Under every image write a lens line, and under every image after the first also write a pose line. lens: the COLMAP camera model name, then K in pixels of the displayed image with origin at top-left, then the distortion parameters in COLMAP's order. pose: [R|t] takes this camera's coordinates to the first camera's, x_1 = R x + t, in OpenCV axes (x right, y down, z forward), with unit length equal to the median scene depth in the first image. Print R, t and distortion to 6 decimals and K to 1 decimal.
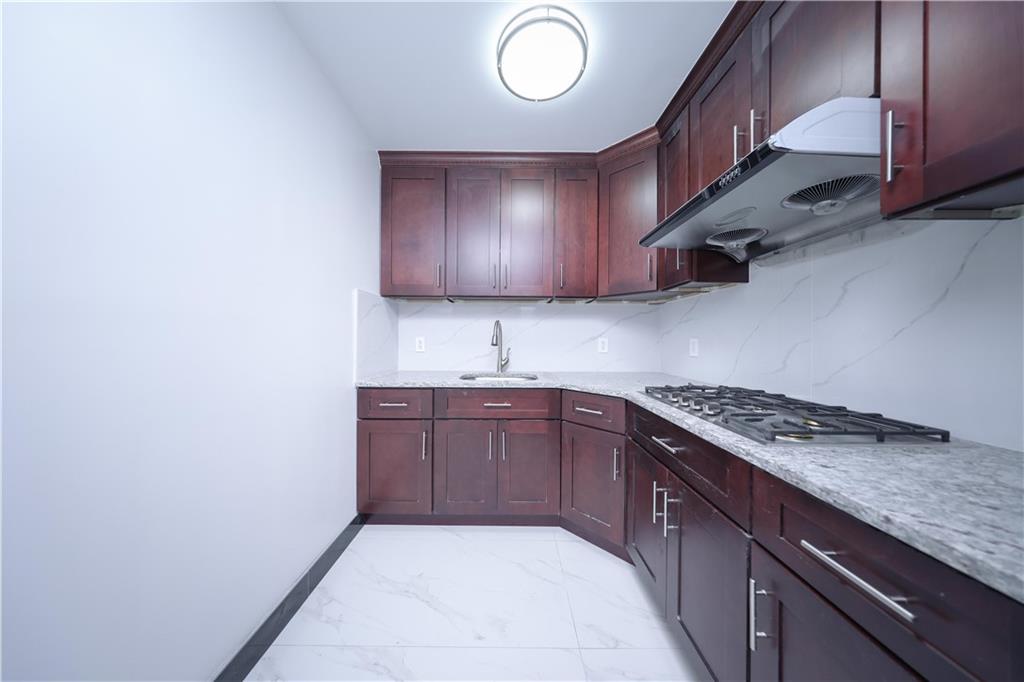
lens RADIAL K [[296.8, 0, 510.2], [0, 296.8, 340.1], [0, 0, 1]] dist [0.000312, -0.000010]
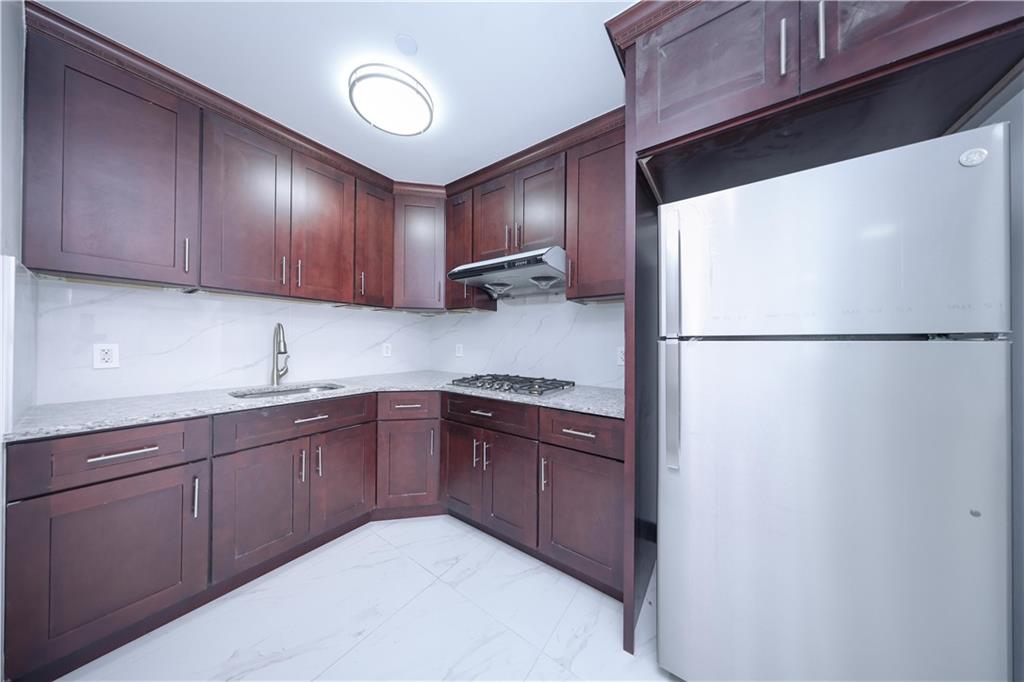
lens RADIAL K [[296.8, 0, 514.0], [0, 296.8, 340.4], [0, 0, 1]] dist [0.000312, -0.000010]
pose [[0.575508, 0.002530, 0.817792, -0.434429], [-0.003632, 0.999993, -0.000538, -0.025320], [-0.817788, -0.002661, 0.575514, -0.034140]]
